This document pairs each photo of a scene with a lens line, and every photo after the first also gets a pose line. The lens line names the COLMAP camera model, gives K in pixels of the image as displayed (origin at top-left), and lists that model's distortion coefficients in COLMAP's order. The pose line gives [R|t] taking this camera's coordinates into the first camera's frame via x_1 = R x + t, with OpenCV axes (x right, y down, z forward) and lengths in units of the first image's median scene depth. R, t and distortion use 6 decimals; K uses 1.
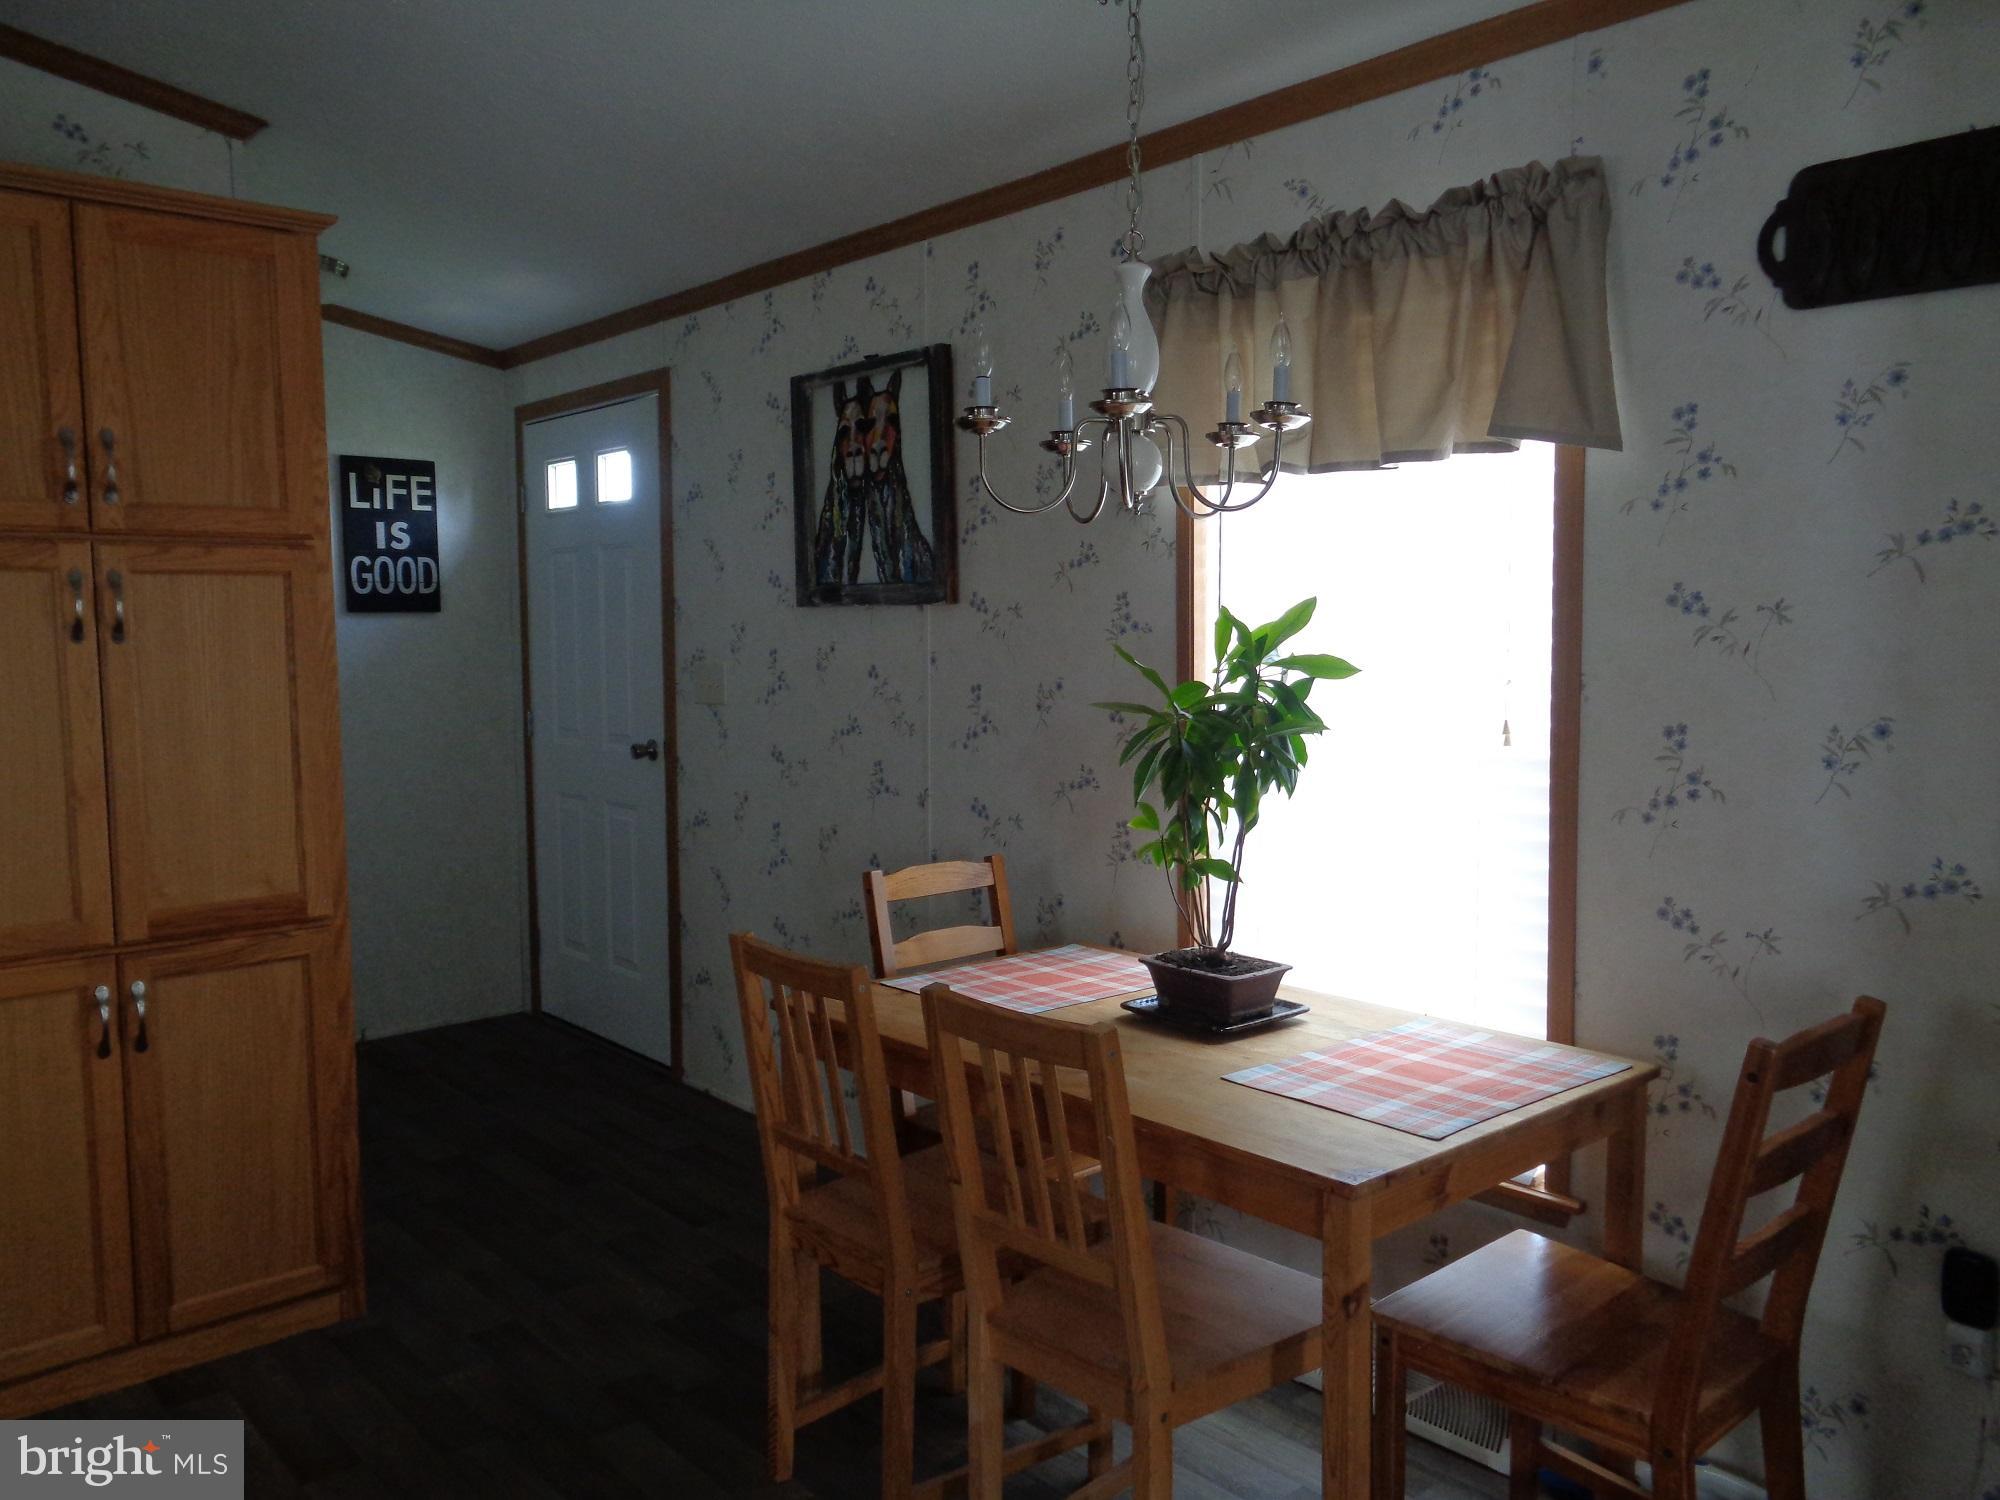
lens RADIAL K [[1503.5, 0, 999.4], [0, 1503.5, 741.3], [0, 0, 1]] dist [-0.016597, 0.028930]
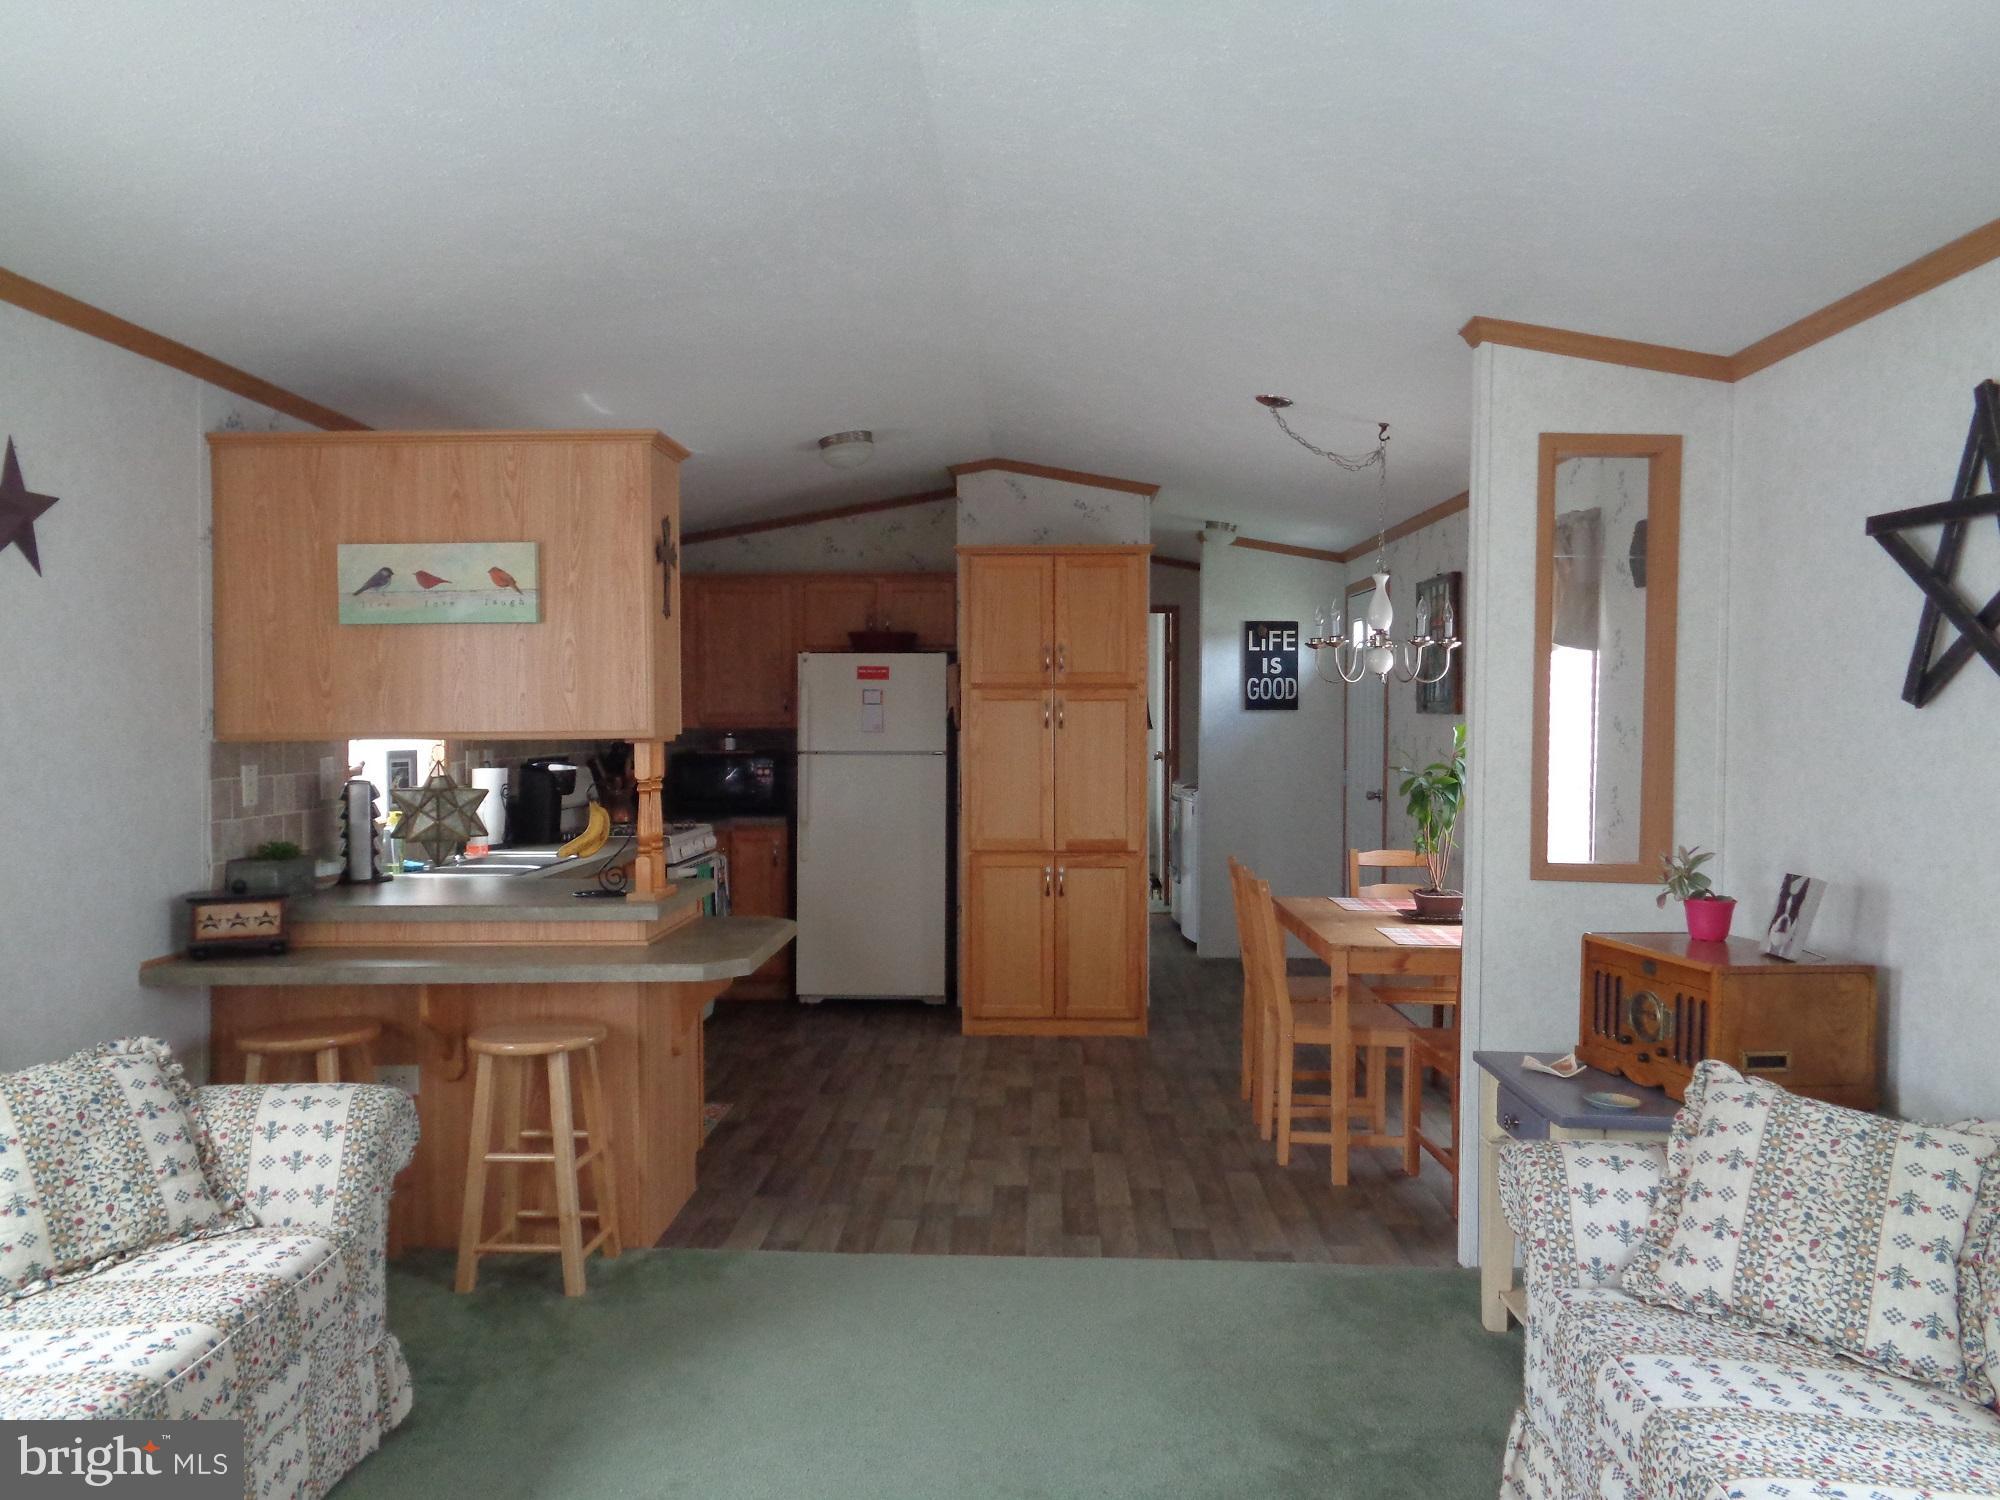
lens RADIAL K [[1491.2, 0, 1000.0], [0, 1491.2, 750.0], [0, 0, 1]] dist [0.006523, 0.012491]
pose [[0.727830, 0.029475, -0.685124, 0.962650], [-0.059632, 0.998012, -0.020413, 0.023526], [0.683160, 0.055712, 0.728140, -0.805867]]
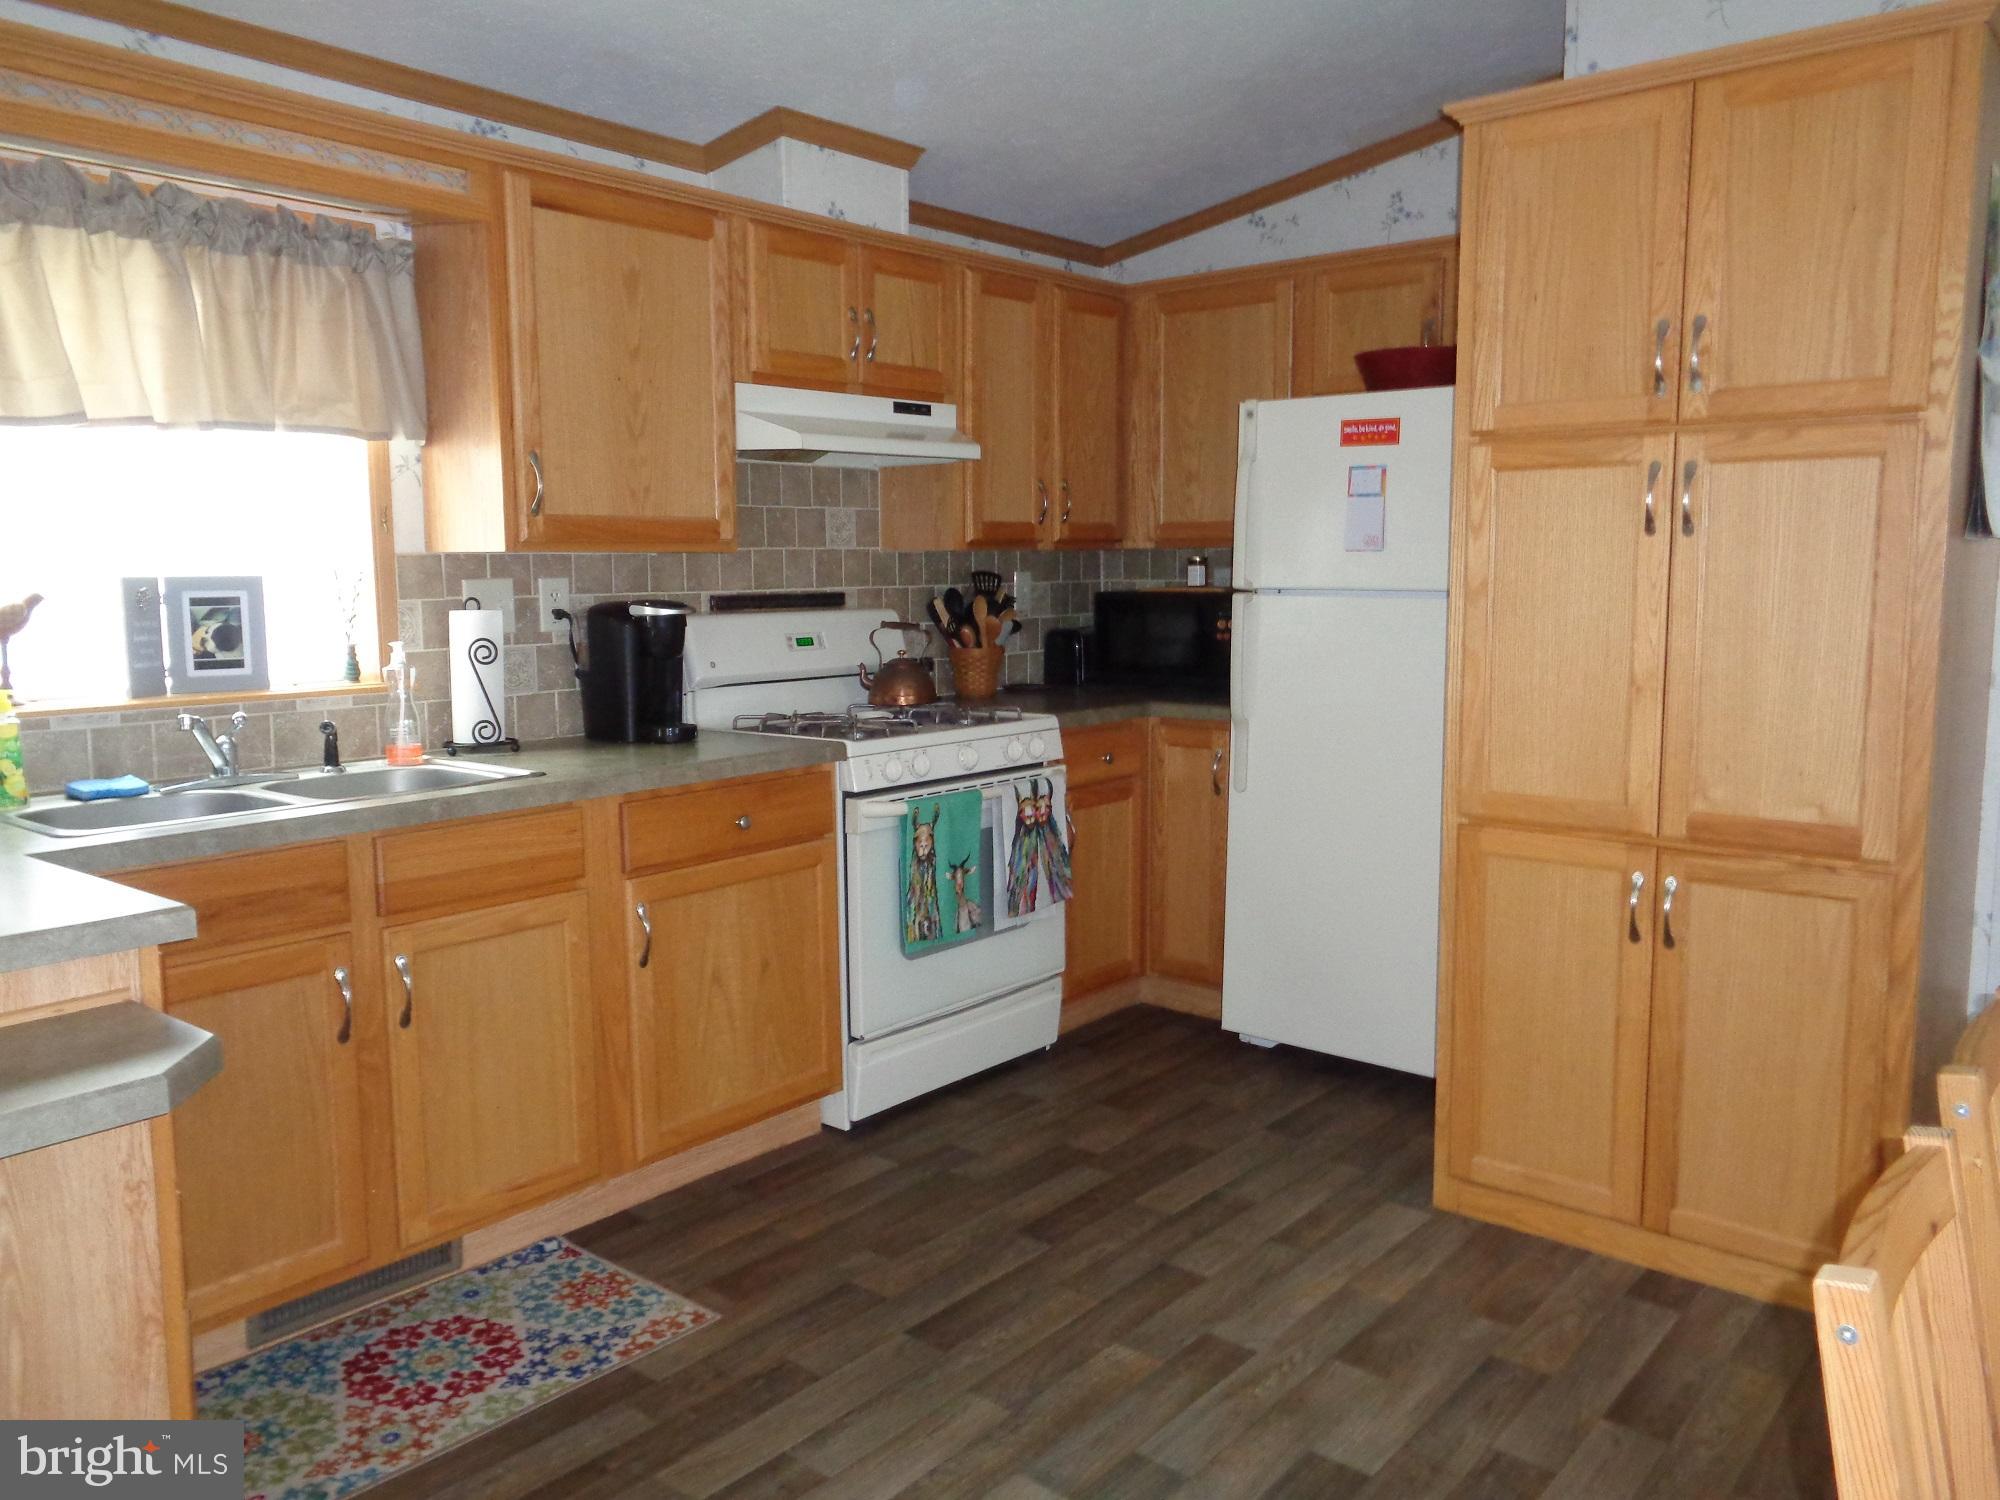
lens RADIAL K [[1503.5, 0, 999.4], [0, 1503.5, 741.3], [0, 0, 1]] dist [-0.016597, 0.028930]
pose [[0.153036, 0.130368, -0.979584, 0.304517], [-0.072178, 0.990087, 0.120490, -0.016387], [0.985581, 0.052265, 0.160928, 0.377159]]
